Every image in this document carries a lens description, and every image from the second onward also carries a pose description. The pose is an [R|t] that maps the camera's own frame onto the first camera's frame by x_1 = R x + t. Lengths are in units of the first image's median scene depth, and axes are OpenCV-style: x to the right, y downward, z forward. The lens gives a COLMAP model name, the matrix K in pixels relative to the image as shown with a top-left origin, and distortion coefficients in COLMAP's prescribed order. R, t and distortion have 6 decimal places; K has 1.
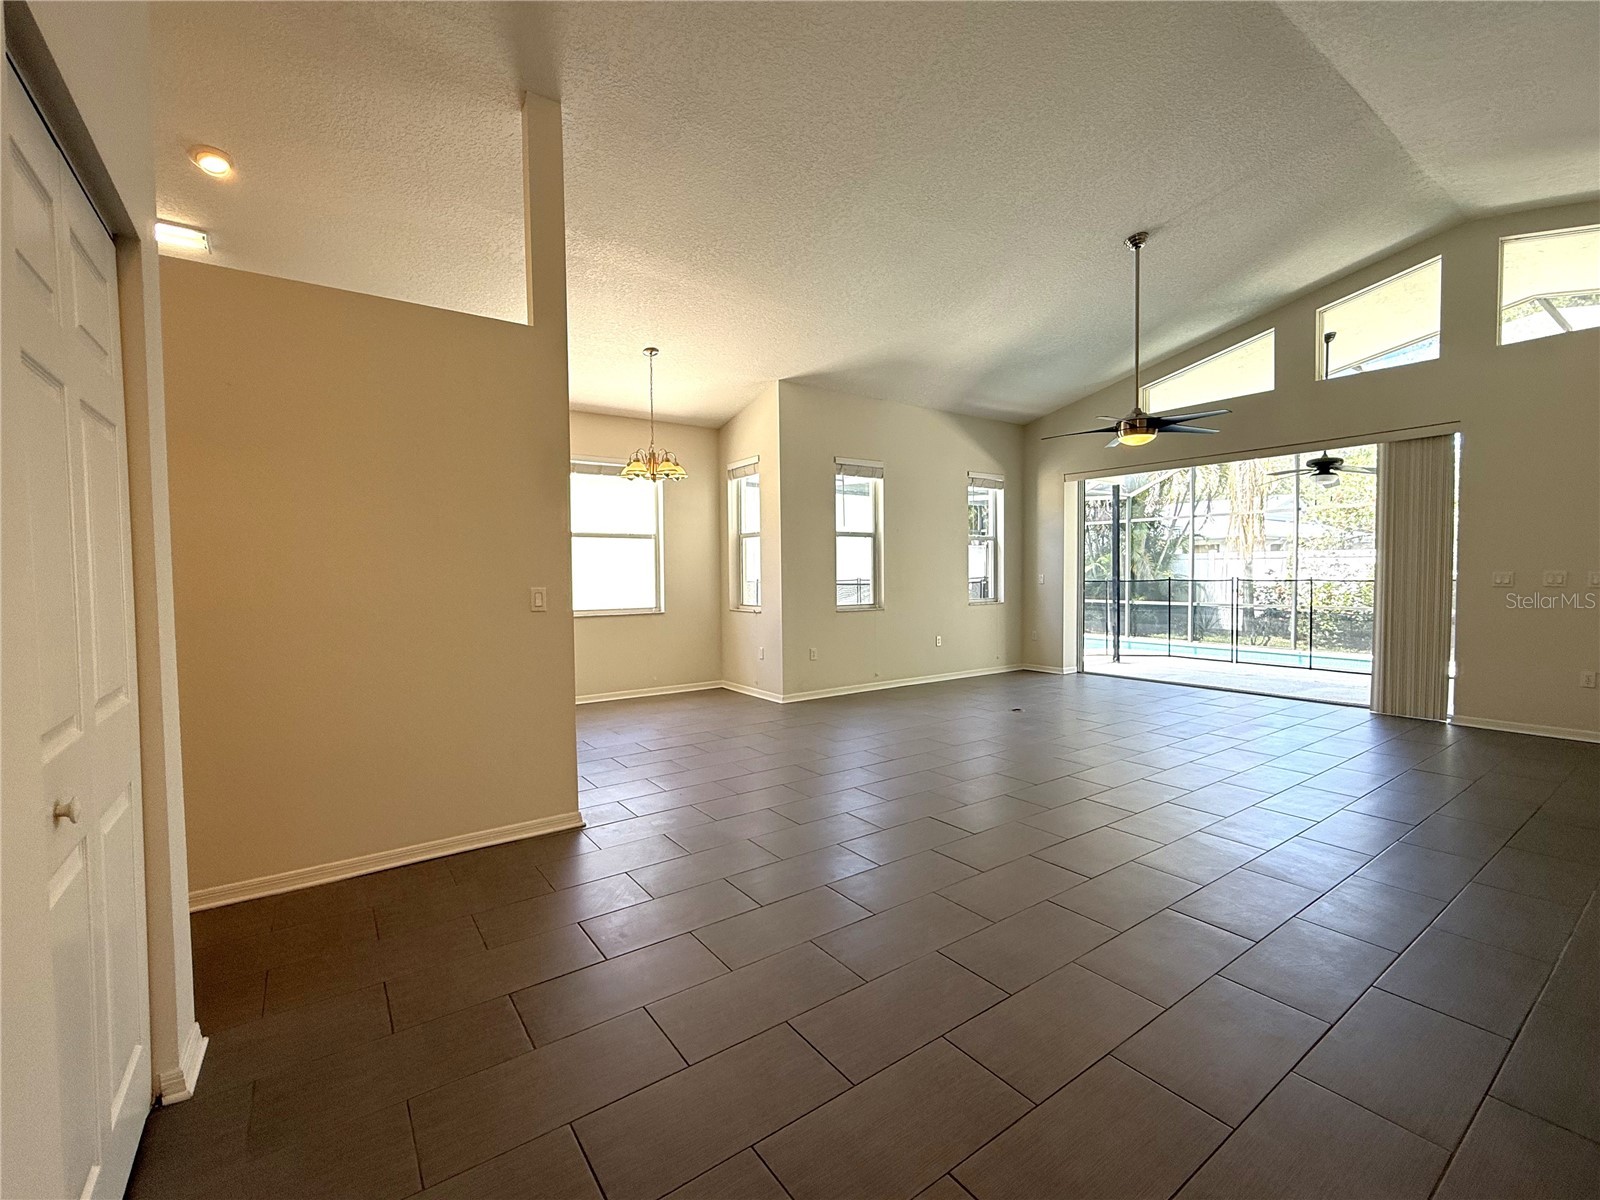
lens RADIAL K [[689.6, 0, 801.4], [0, 689.6, 601.9], [0, 0, 1]] dist [-0.000299, -0.000149]
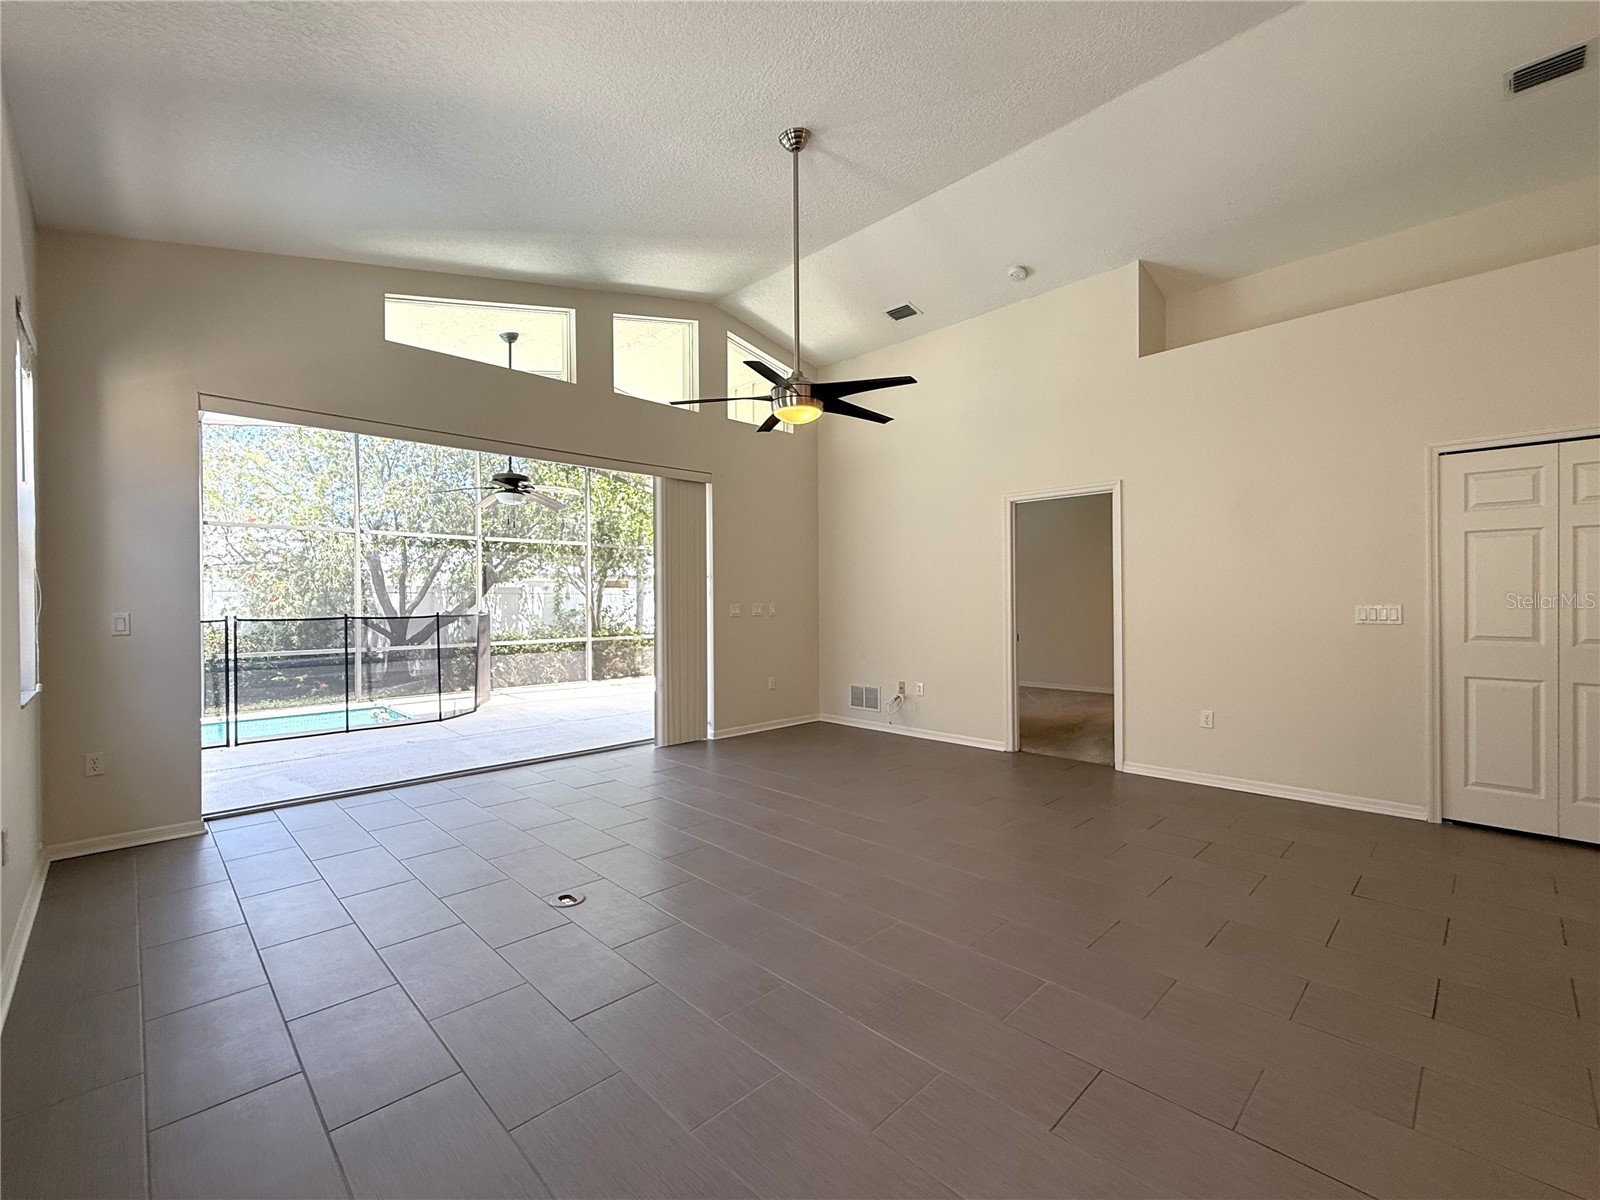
lens RADIAL K [[689.6, 0, 801.4], [0, 689.6, 601.9], [0, 0, 1]] dist [-0.000299, -0.000149]
pose [[-0.153407, 0.010843, 0.988104, -0.151316], [0.048679, 0.998809, -0.003403, -0.028797], [-0.986963, 0.047578, -0.153752, 0.800902]]
